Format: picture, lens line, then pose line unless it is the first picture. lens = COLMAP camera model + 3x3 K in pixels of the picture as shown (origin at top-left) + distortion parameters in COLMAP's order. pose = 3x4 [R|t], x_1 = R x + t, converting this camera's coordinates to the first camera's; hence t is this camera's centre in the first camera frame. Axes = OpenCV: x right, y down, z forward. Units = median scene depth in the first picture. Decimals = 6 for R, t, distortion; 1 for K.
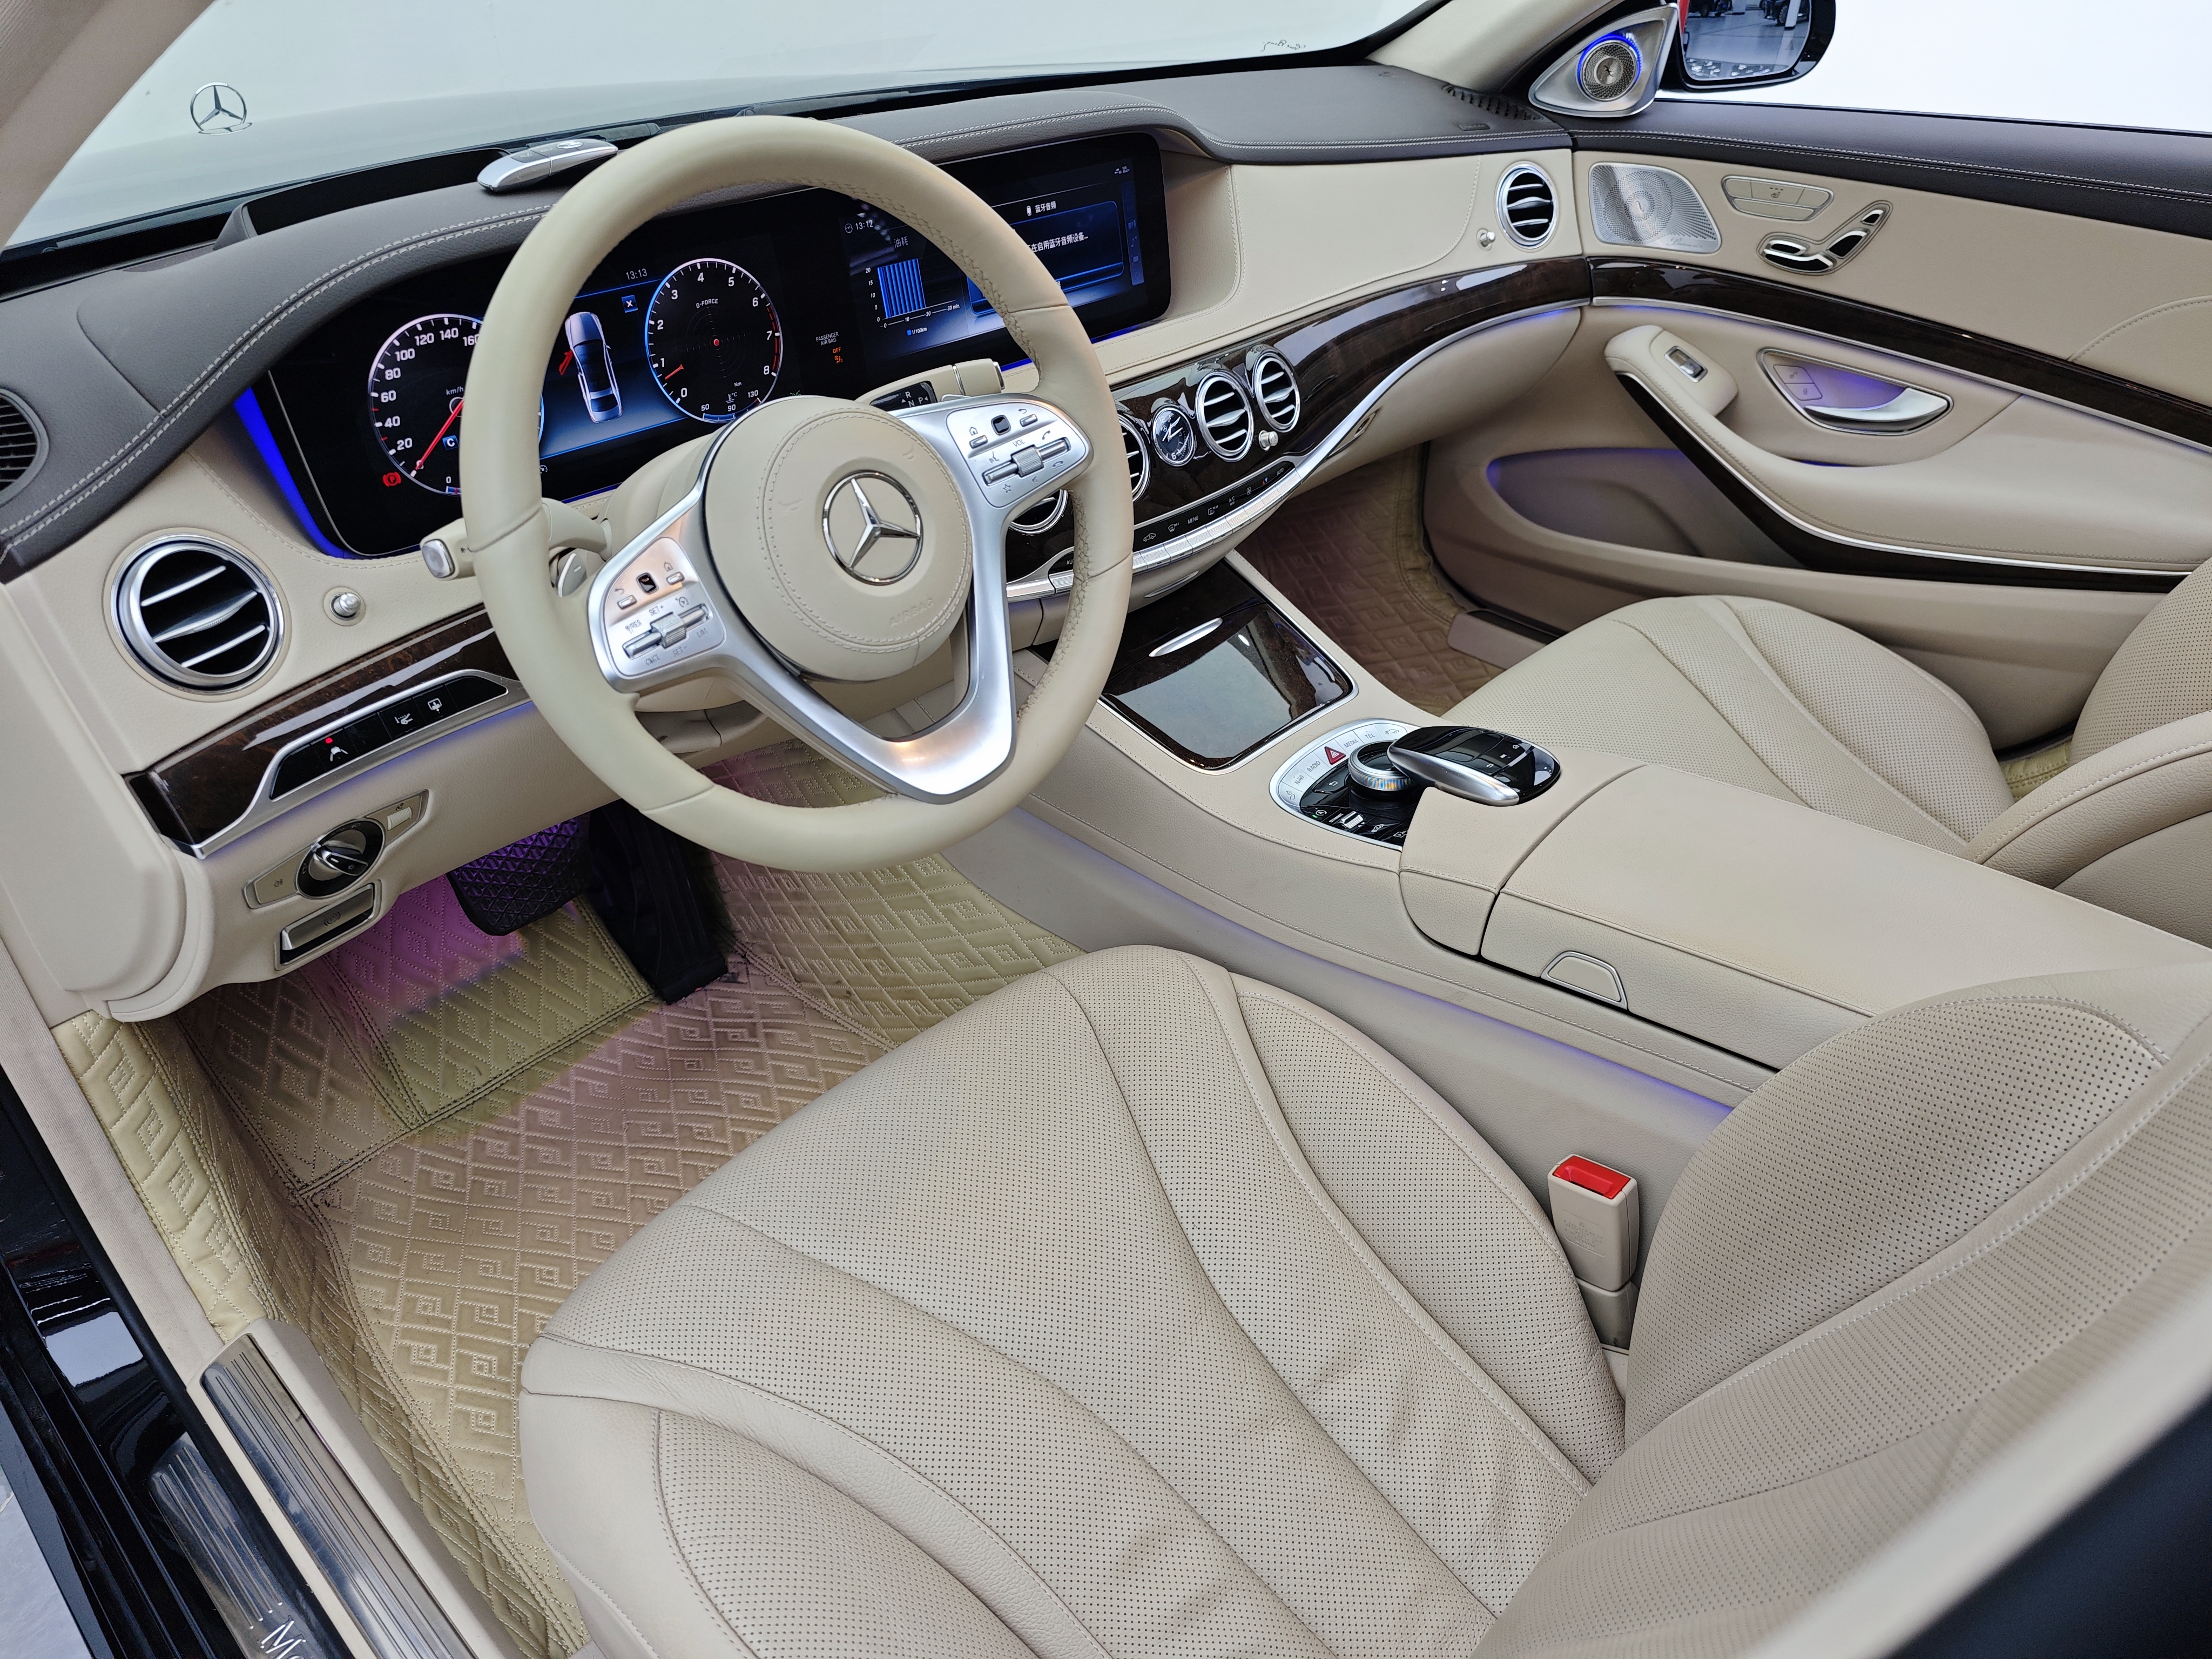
lens RADIAL K [[1499.6, 0, 1097.4], [0, 1499.6, 835.3], [0, 0, 1]] dist [0.013634, -0.038815]
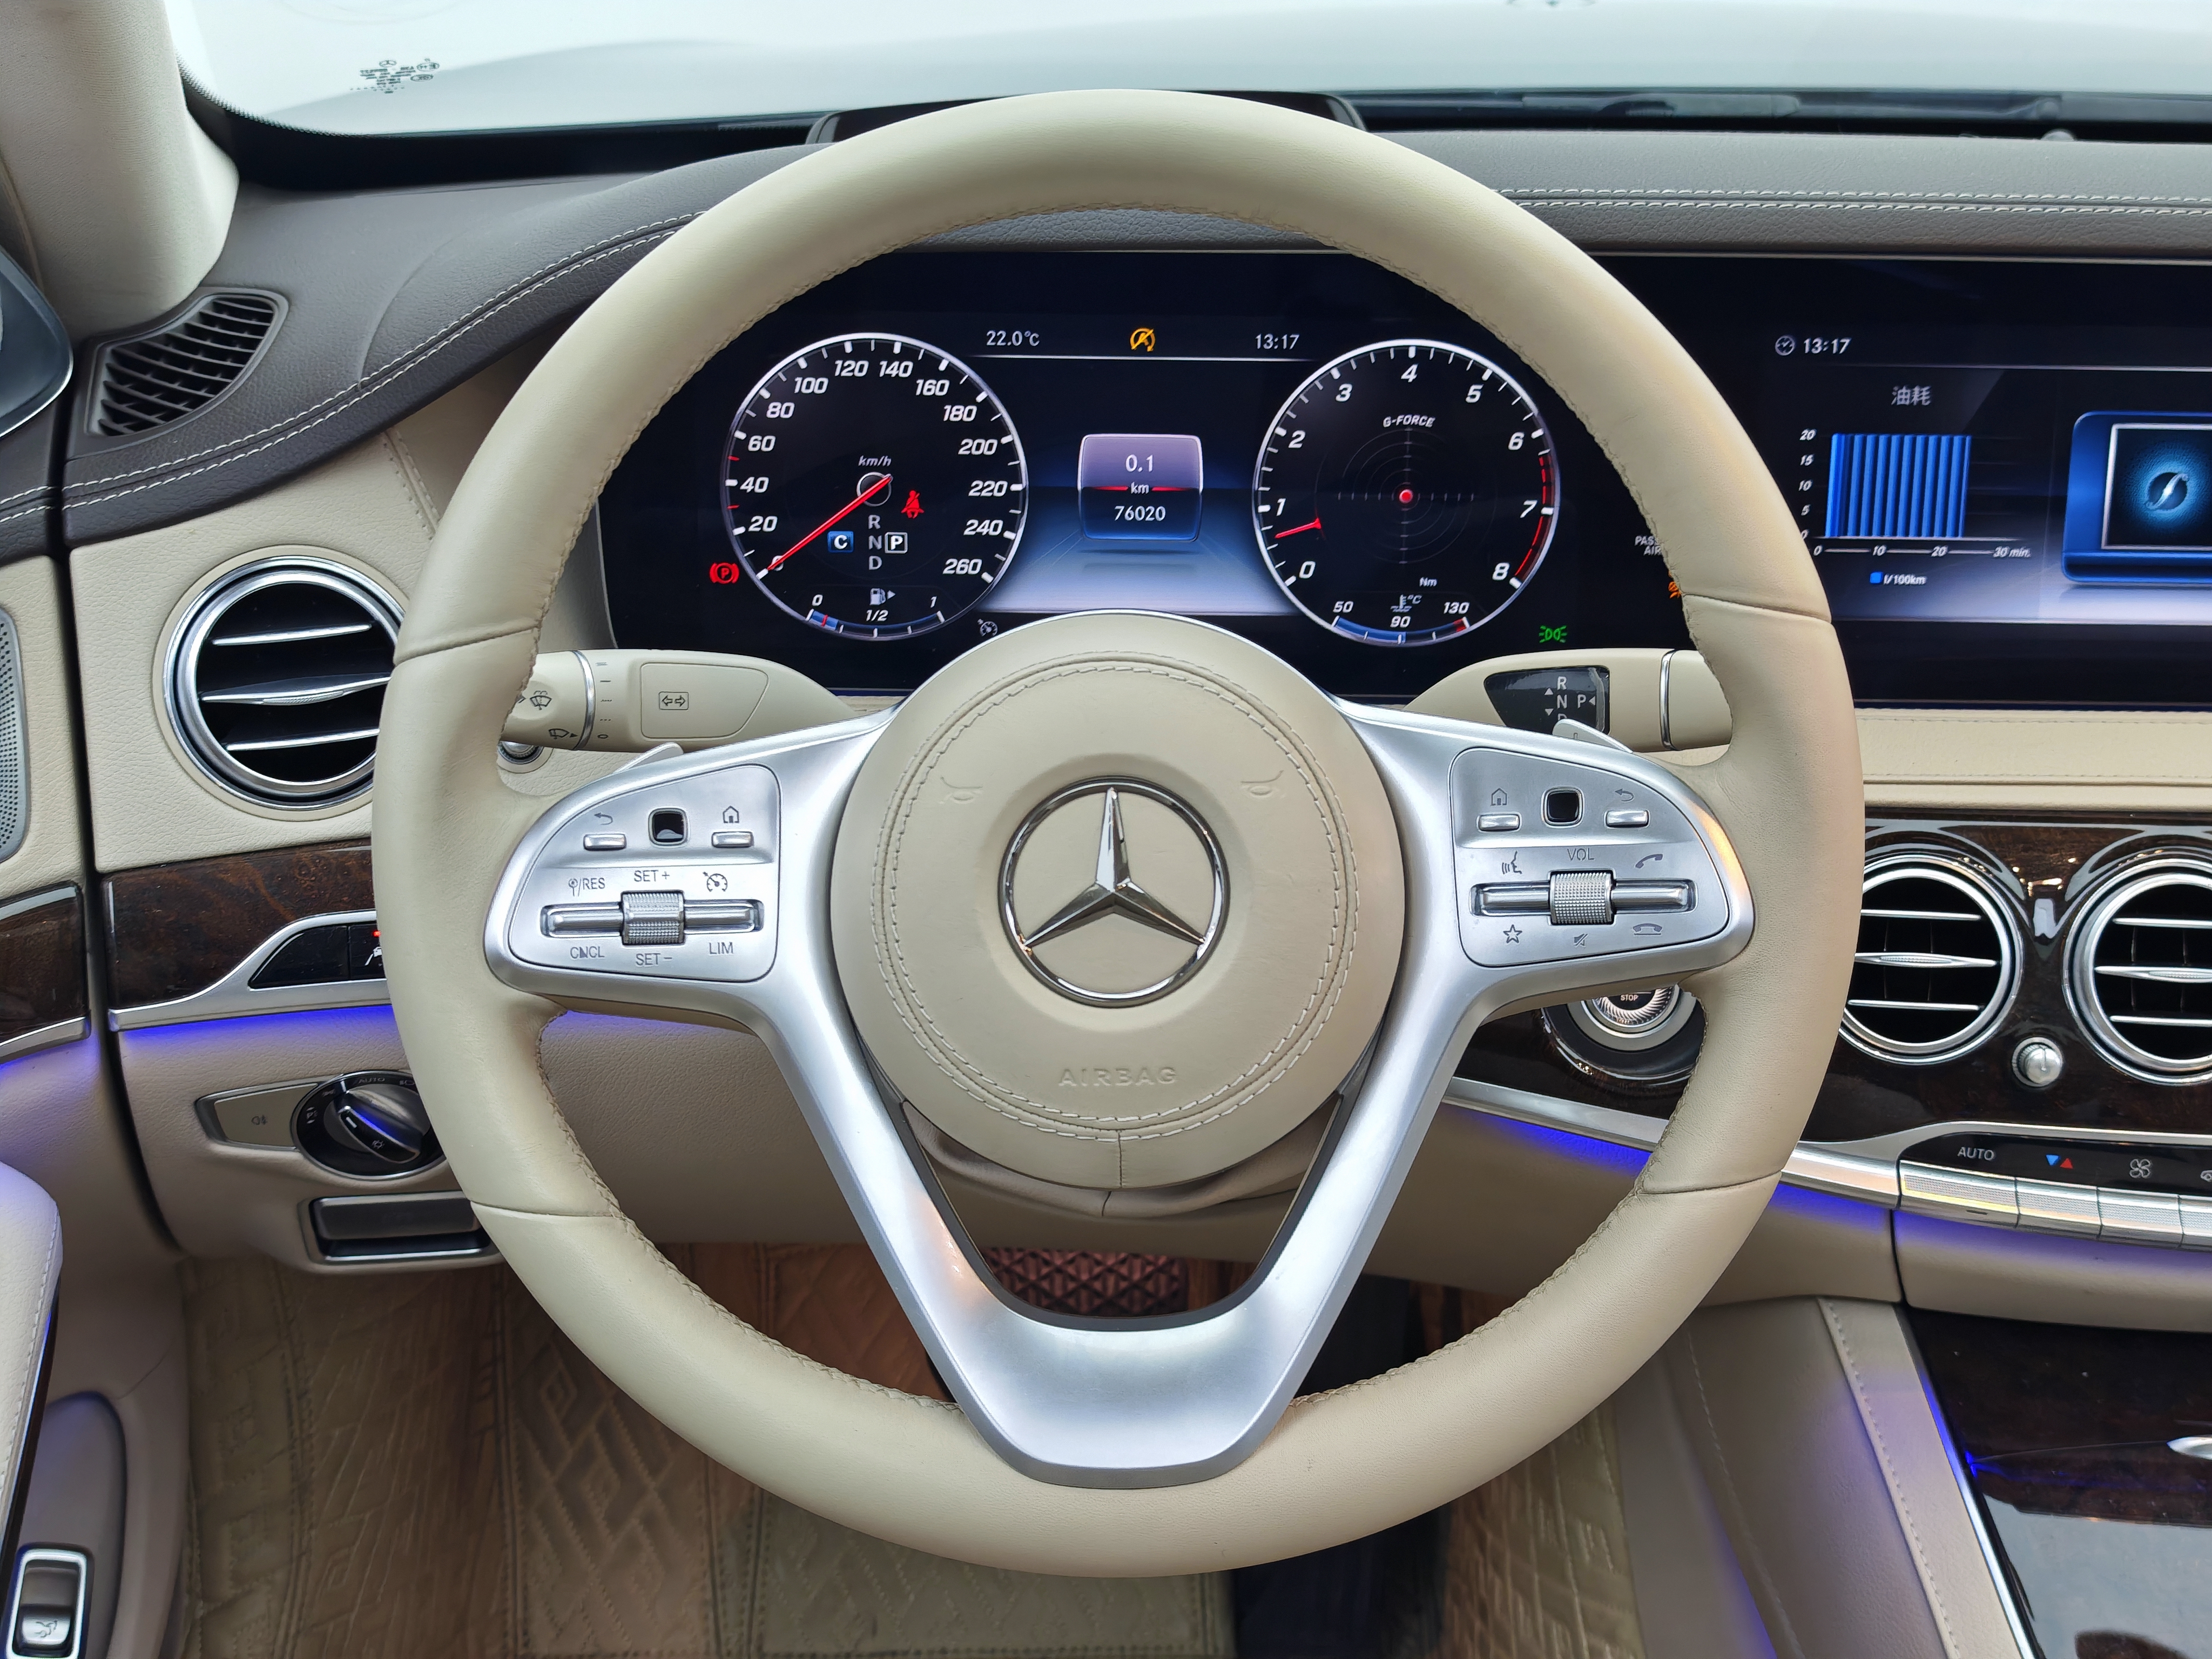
lens RADIAL K [[3007.2, 0, 1118.2], [0, 3007.2, 872.0], [0, 0, 1]] dist [0.020590, 0.000000]
pose [[0.689496, 0.305591, -0.656665, 0.330009], [-0.417806, 0.908396, -0.015955, -0.130493], [0.591637, 0.285359, 0.754013, 0.173744]]
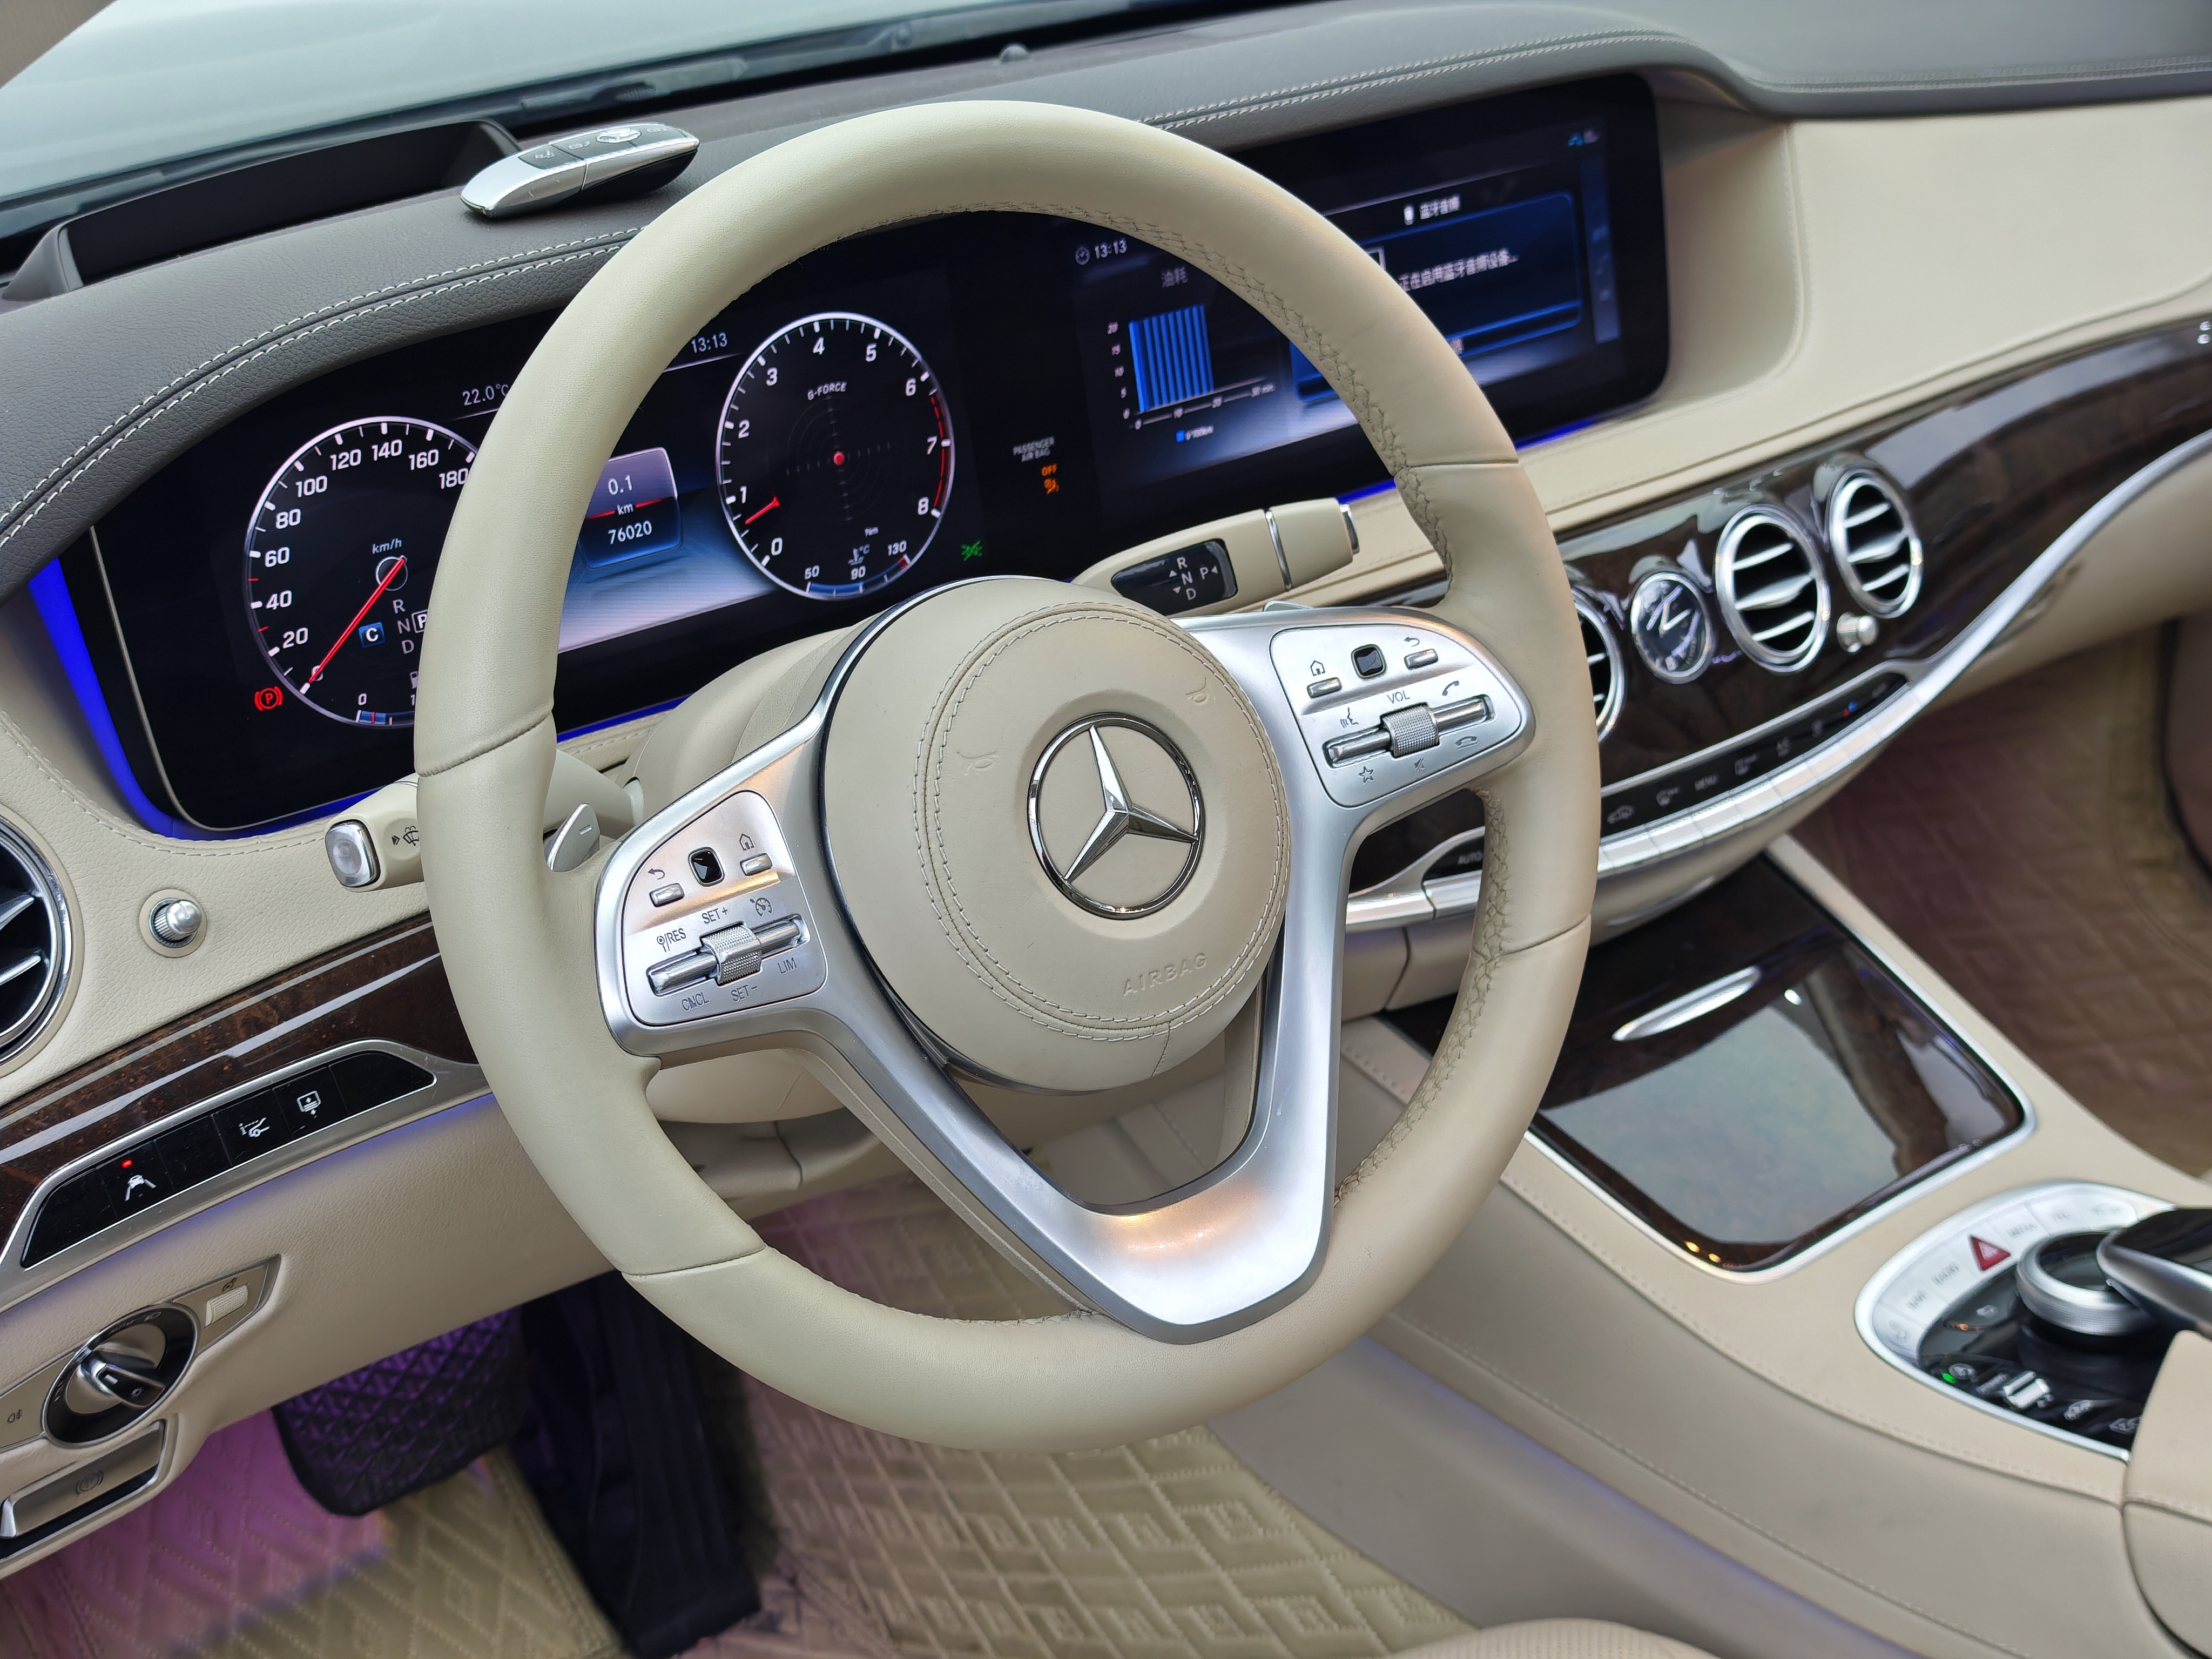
lens RADIAL K [[3007.2, 0, 1057.5], [0, 3007.2, 878.6], [0, 0, 1]] dist [0.020590, 0.000000]
pose [[0.989868, 0.029307, -0.138931, -0.012814], [-0.049611, 0.988184, -0.145022, -0.015465], [0.133040, 0.150446, 0.979626, -0.044113]]
